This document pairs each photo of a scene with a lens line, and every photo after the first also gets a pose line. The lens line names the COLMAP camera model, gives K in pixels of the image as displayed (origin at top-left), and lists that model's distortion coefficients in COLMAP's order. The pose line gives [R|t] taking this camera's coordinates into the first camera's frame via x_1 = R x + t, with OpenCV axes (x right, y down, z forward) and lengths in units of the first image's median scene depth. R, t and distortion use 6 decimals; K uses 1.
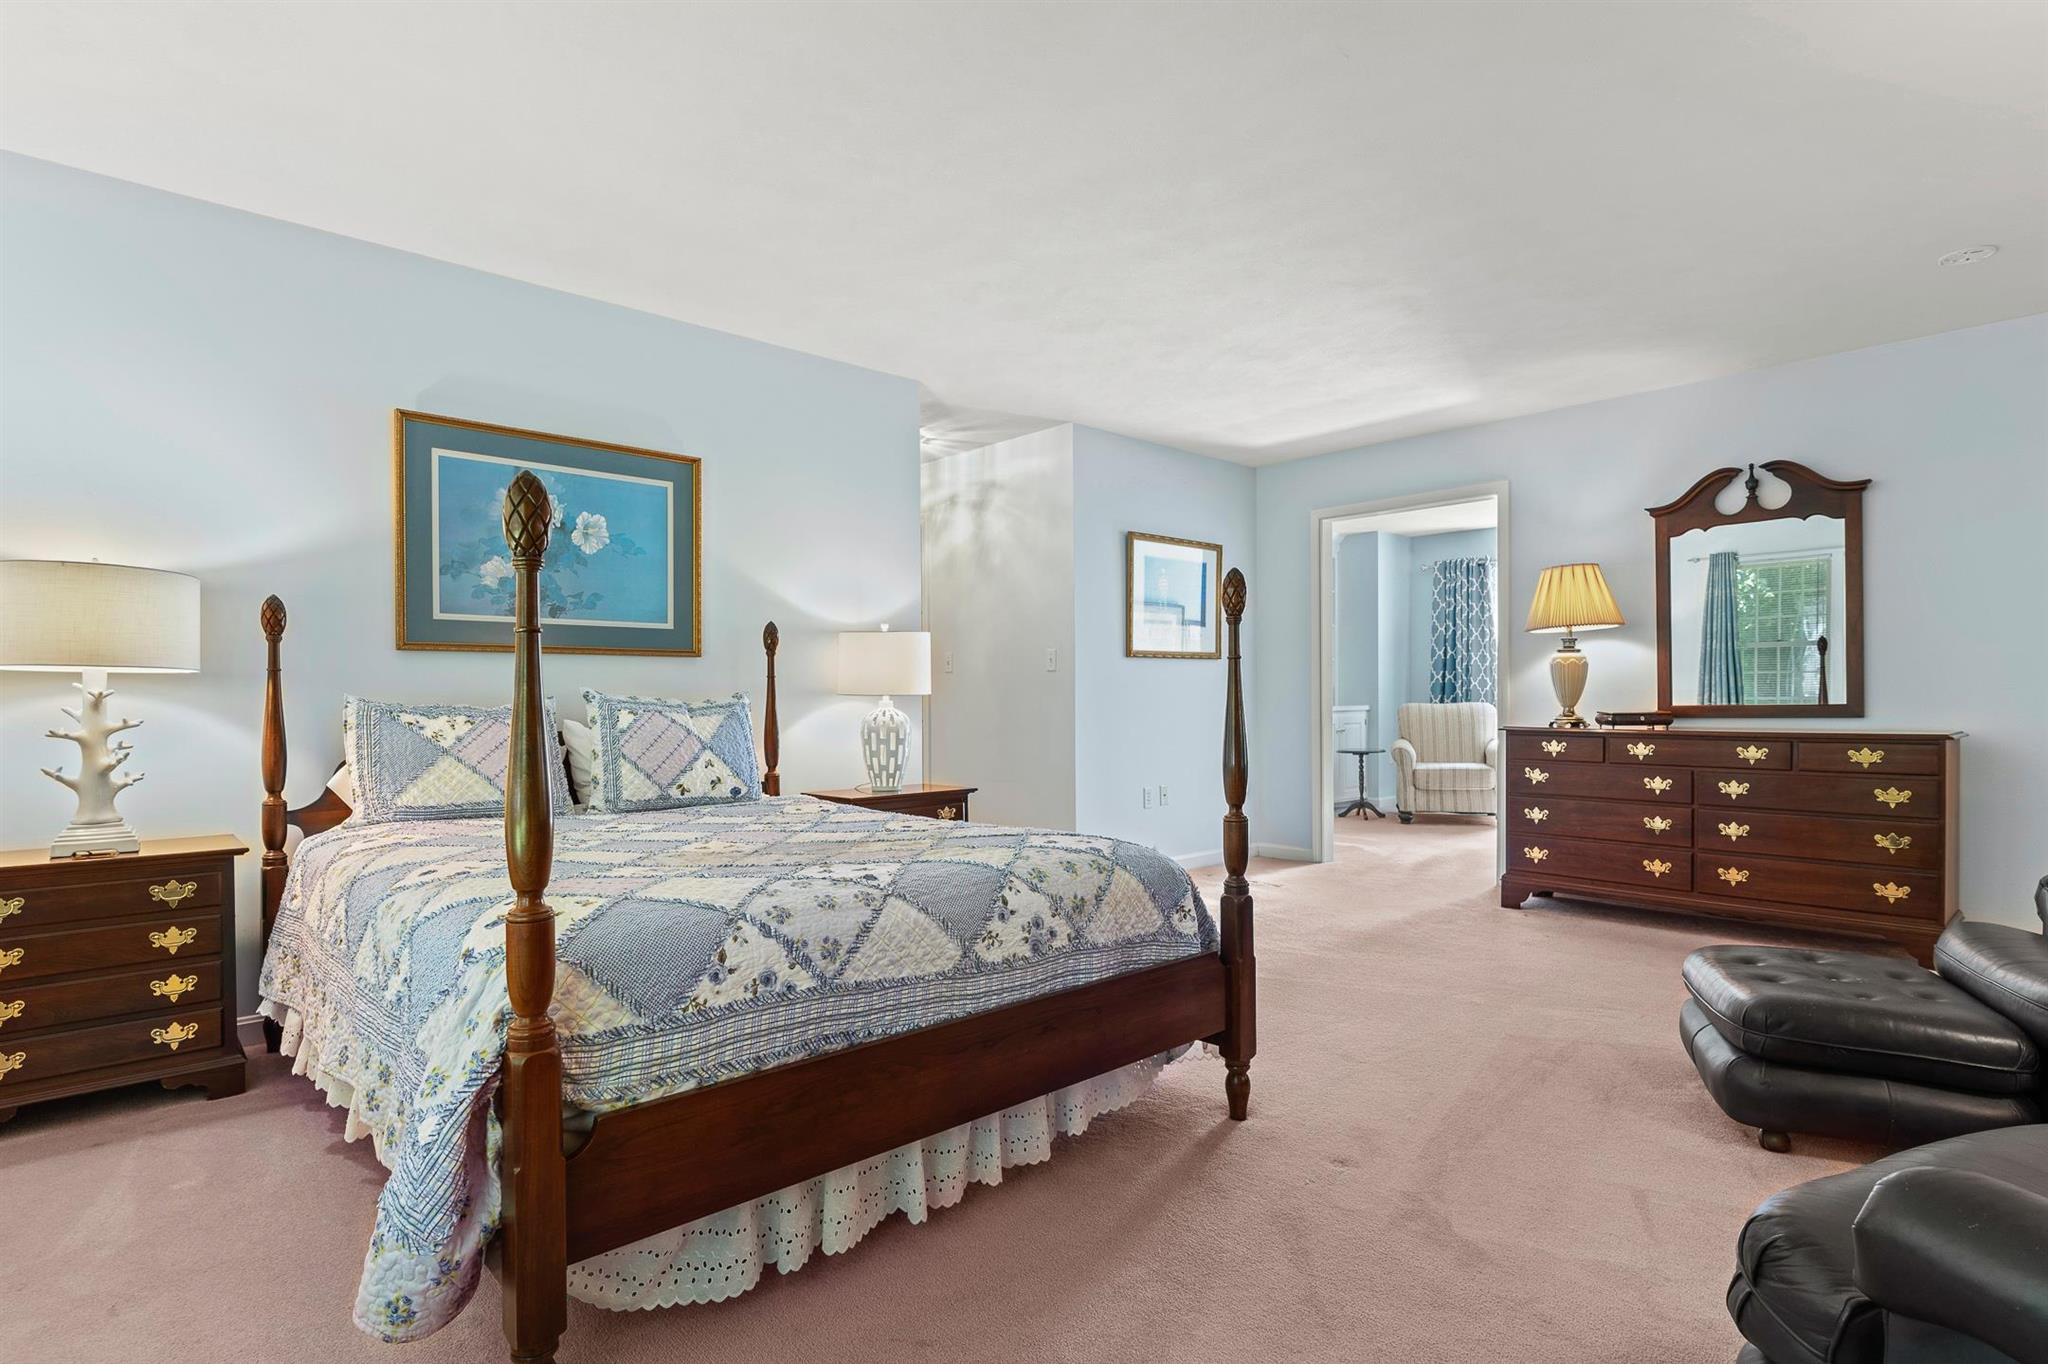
lens RADIAL K [[1033.5, 0, 1010.1], [0, 1033.5, 681.5], [0, 0, 1]] dist [-0.004268, 0.002475]
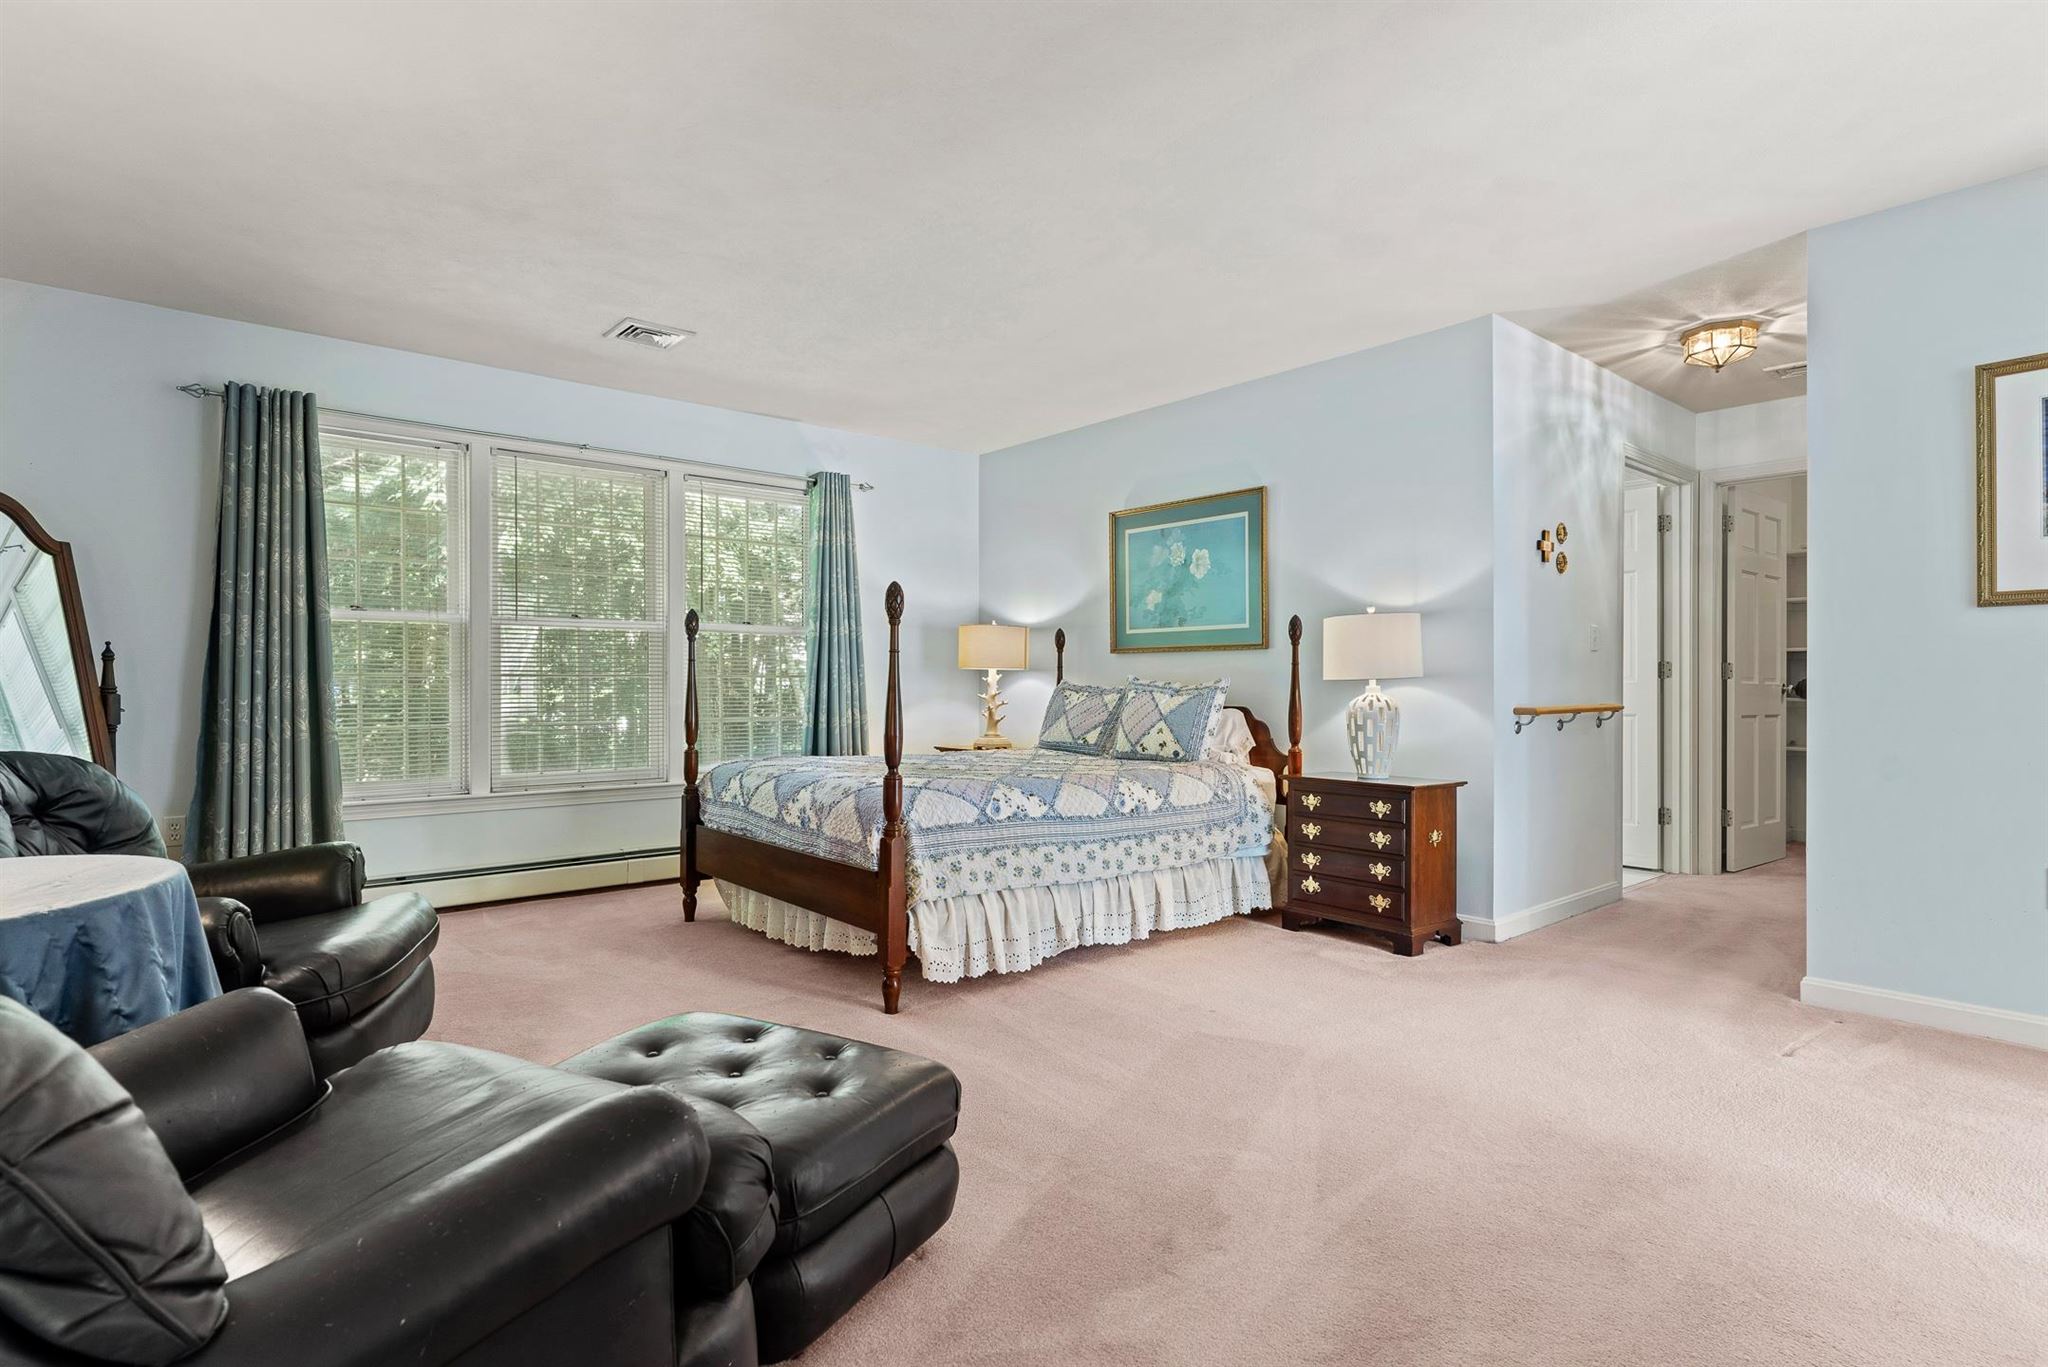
lens RADIAL K [[1033.5, 0, 1010.4], [0, 1033.5, 685.4], [0, 0, 1]] dist [-0.004268, 0.002475]
pose [[-0.045552, 0.007324, -0.998935, 1.082443], [0.014863, 0.999867, 0.006653, 0.007986], [0.998851, -0.014544, -0.045655, 0.875177]]
